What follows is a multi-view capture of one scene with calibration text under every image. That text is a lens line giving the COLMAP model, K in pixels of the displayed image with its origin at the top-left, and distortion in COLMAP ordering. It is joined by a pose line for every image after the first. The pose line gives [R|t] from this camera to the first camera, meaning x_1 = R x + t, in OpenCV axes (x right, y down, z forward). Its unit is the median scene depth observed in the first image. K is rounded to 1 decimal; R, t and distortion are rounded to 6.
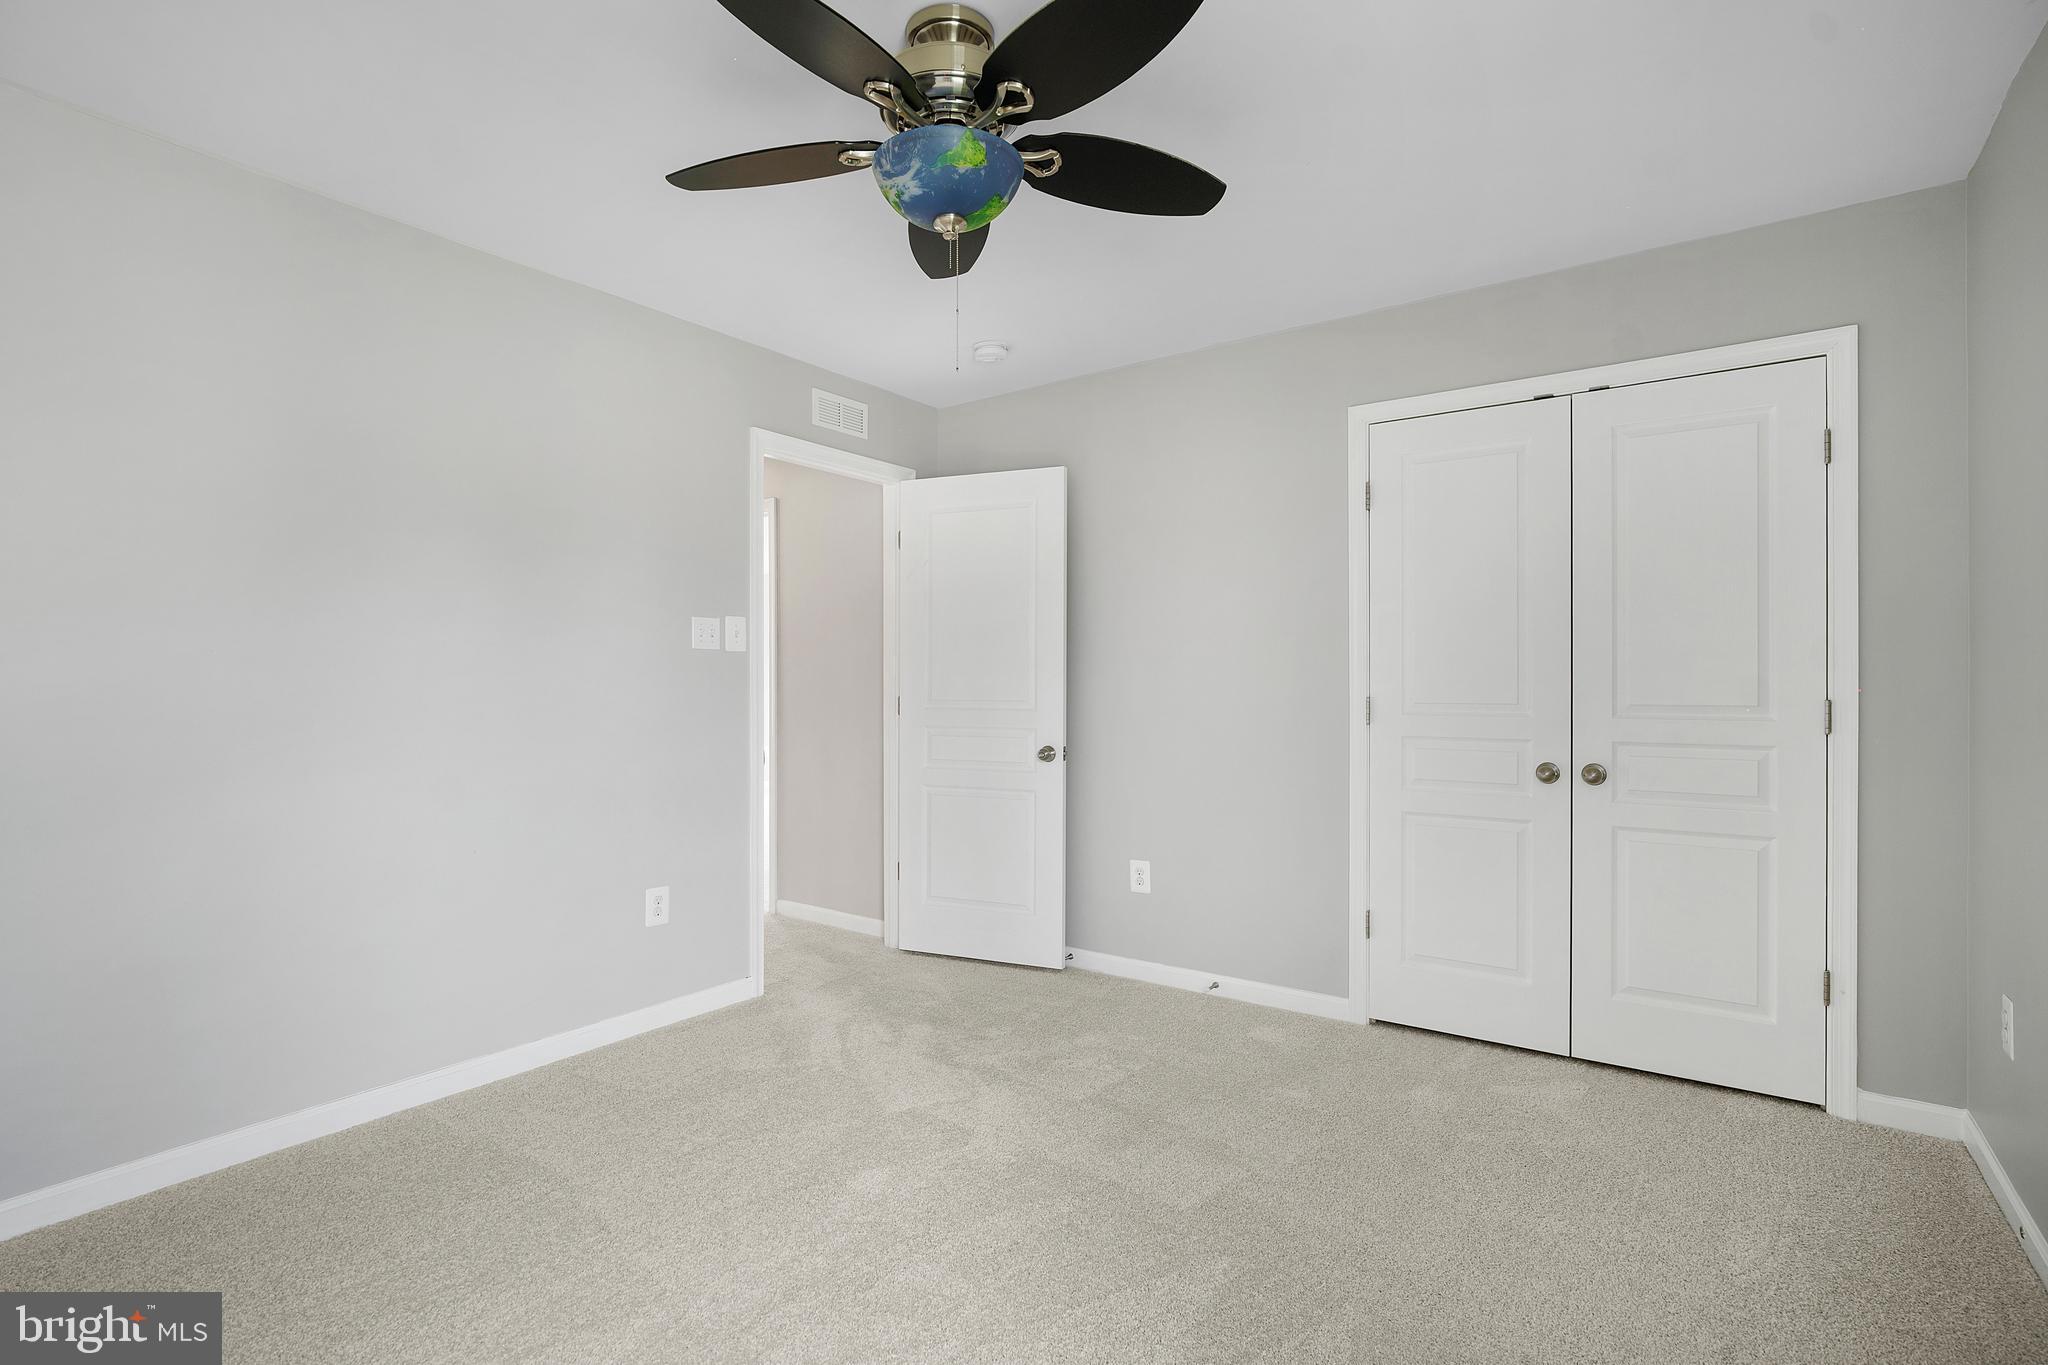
lens RADIAL K [[960.2, 0, 1024.0], [0, 960.2, 682.5], [0, 0, 1]] dist [0.001479, 0.001168]
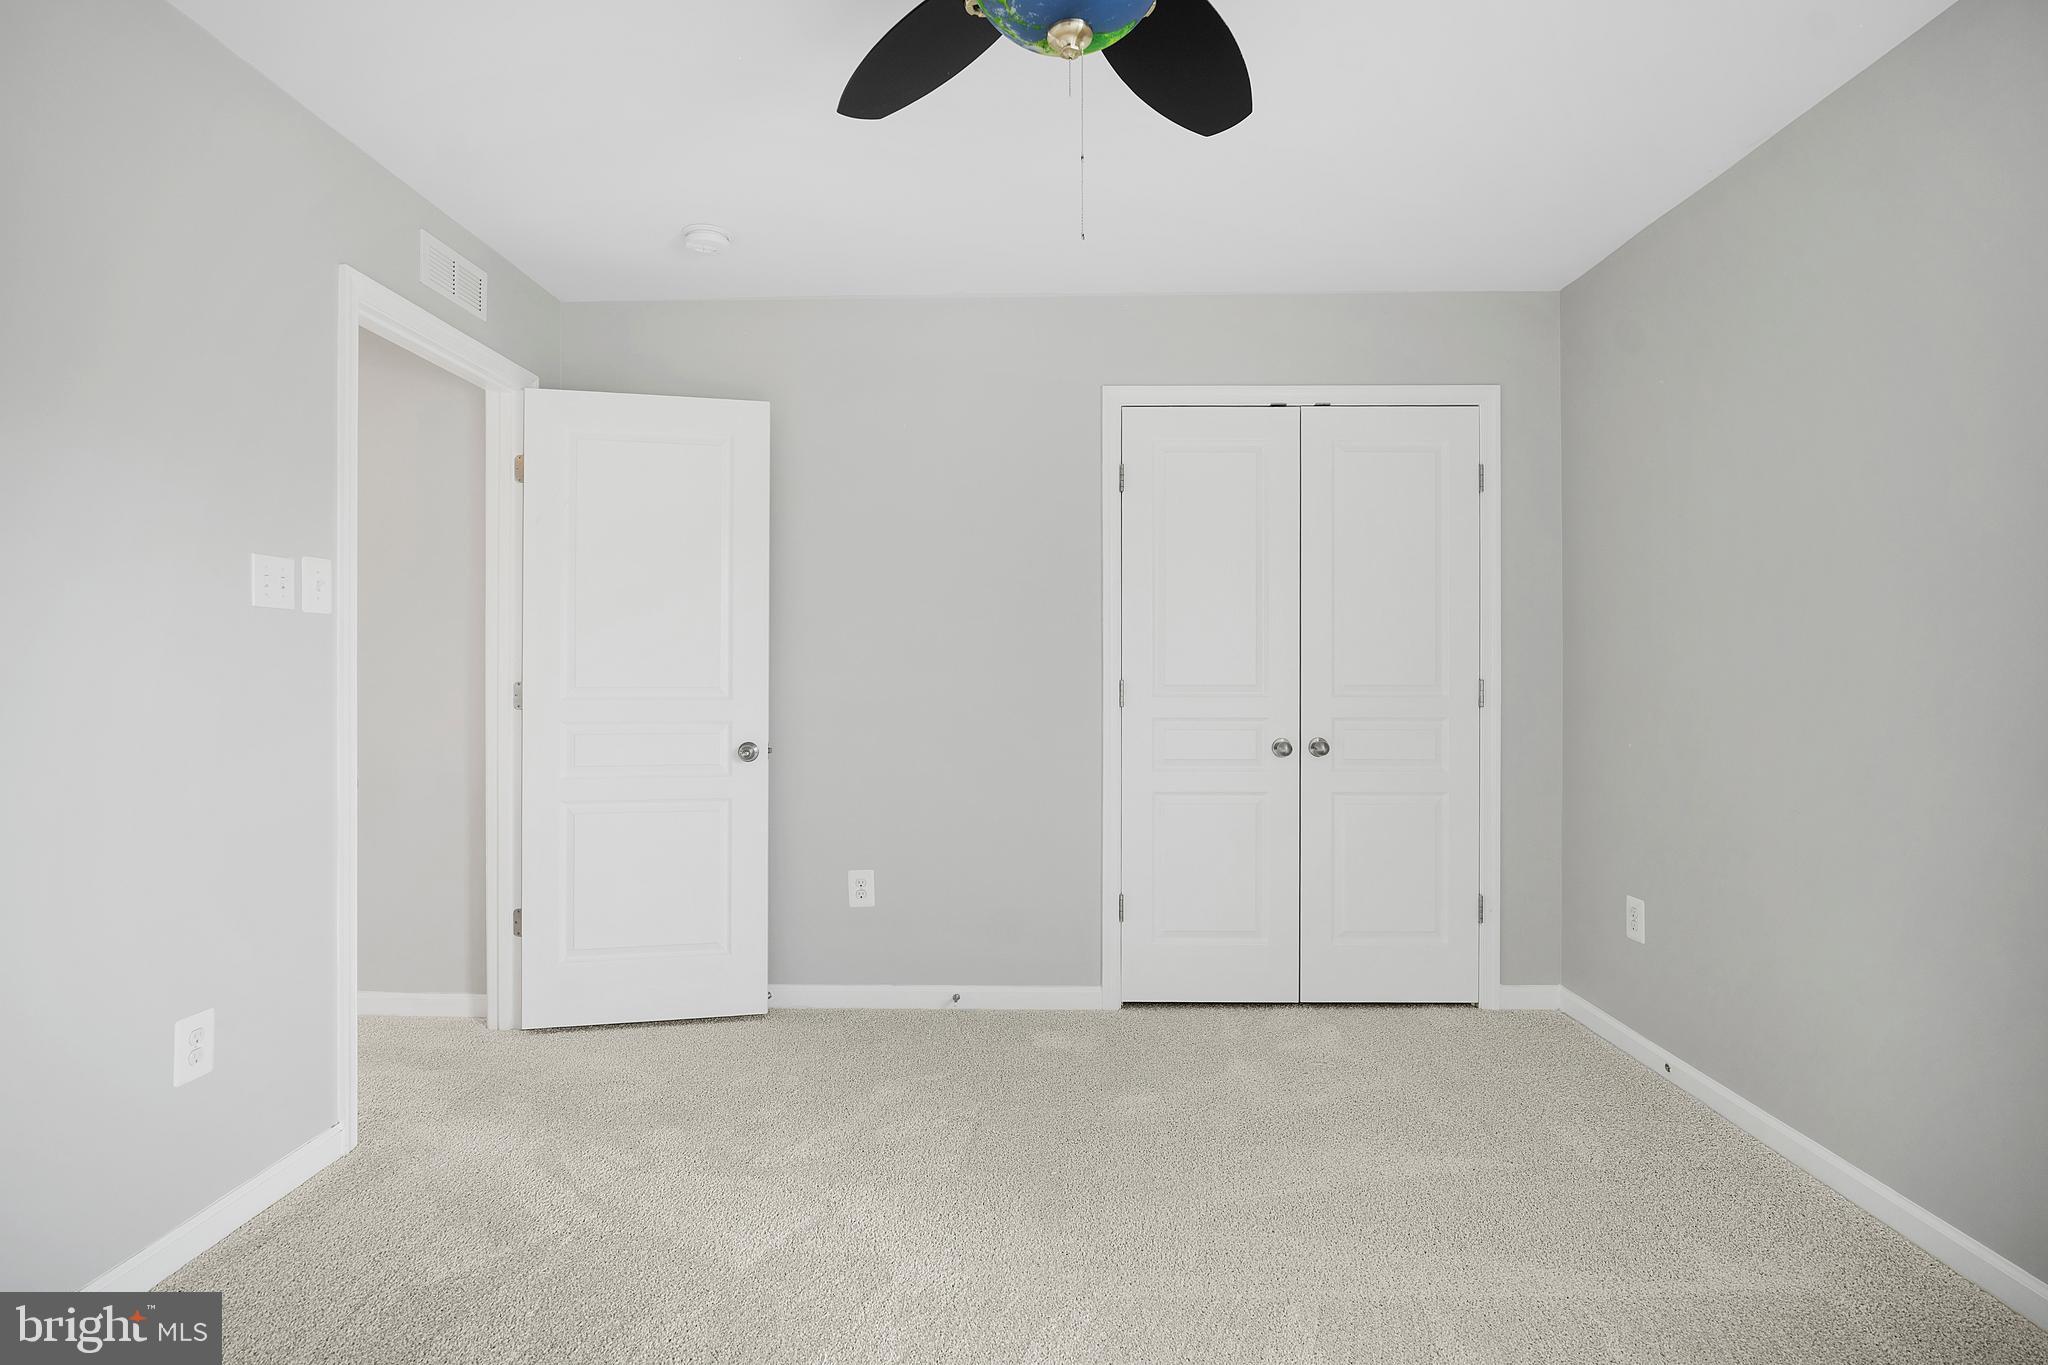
lens RADIAL K [[961.9, 0, 1022.9], [0, 961.9, 668.1], [0, 0, 1]] dist [-0.000998, 0.001627]
pose [[0.828561, 0.000666, 0.559898, -0.274027], [-0.001400, 0.999999, 0.000882, 0.002028], [-0.559897, -0.001515, 0.828561, 0.221427]]
